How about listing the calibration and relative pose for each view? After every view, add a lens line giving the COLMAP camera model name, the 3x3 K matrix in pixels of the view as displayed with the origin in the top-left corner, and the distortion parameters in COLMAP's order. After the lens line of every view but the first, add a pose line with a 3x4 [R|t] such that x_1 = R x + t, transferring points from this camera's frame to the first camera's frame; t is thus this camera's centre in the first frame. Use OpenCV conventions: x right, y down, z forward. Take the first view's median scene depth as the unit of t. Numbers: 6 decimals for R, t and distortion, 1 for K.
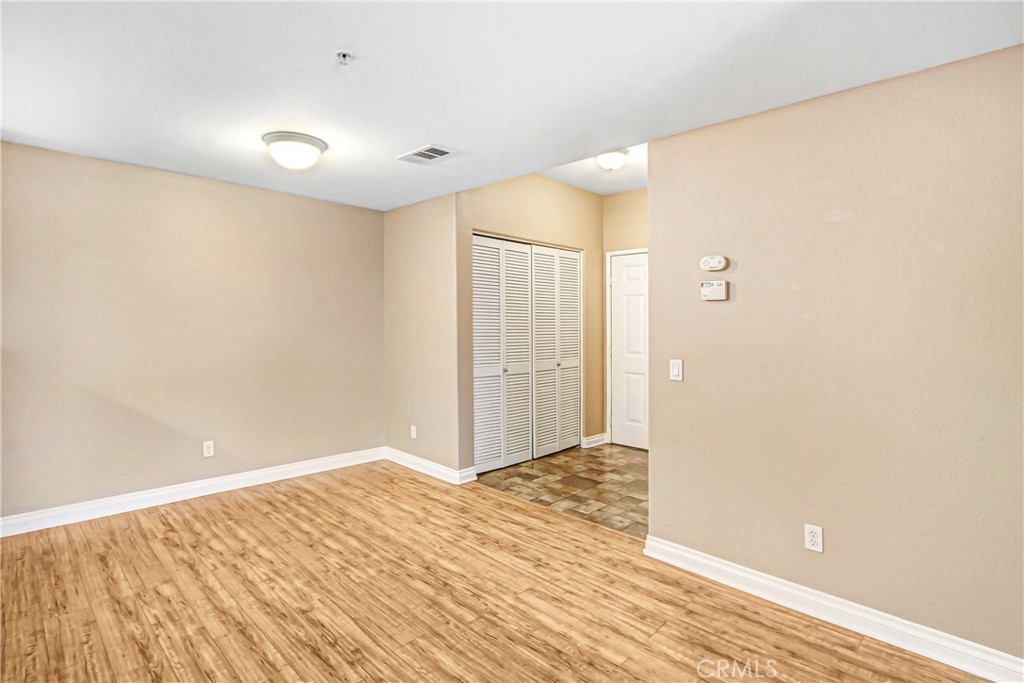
lens RADIAL K [[503.0, 0, 493.0], [0, 503.0, 337.7], [0, 0, 1]] dist [-0.003887, -0.000620]
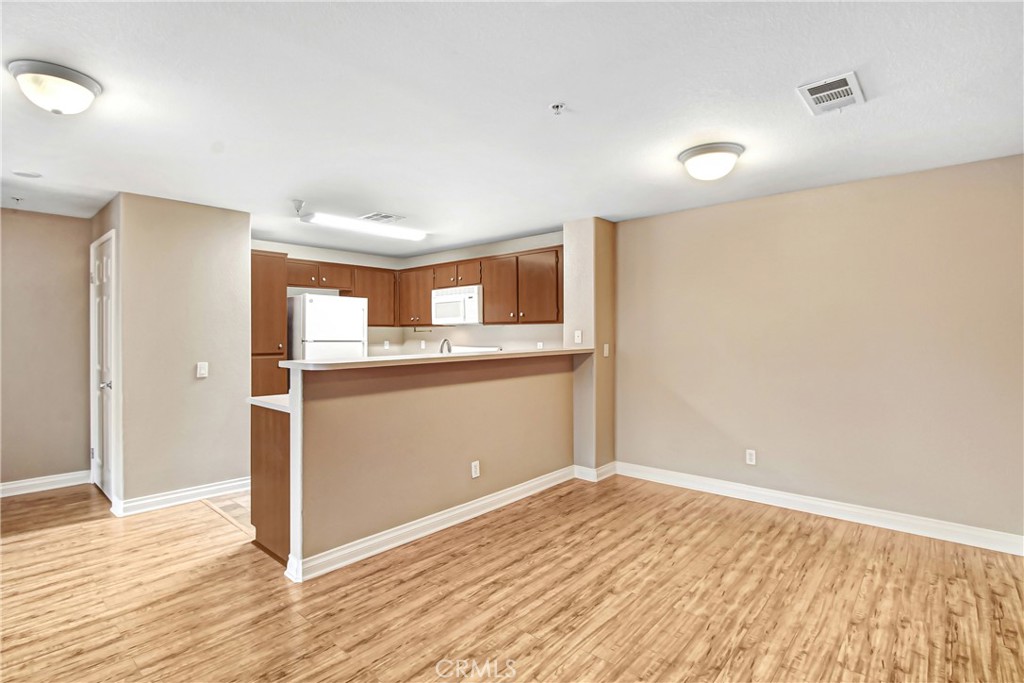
lens RADIAL K [[493.0, 0, 488.3], [0, 493.0, 336.2], [0, 0, 1]] dist [-0.018582, 0.000958]
pose [[0.047768, -0.008719, -0.998820, 0.555506], [-0.023172, 0.999683, -0.009834, -0.012669], [0.998590, 0.023614, 0.047551, 0.499197]]
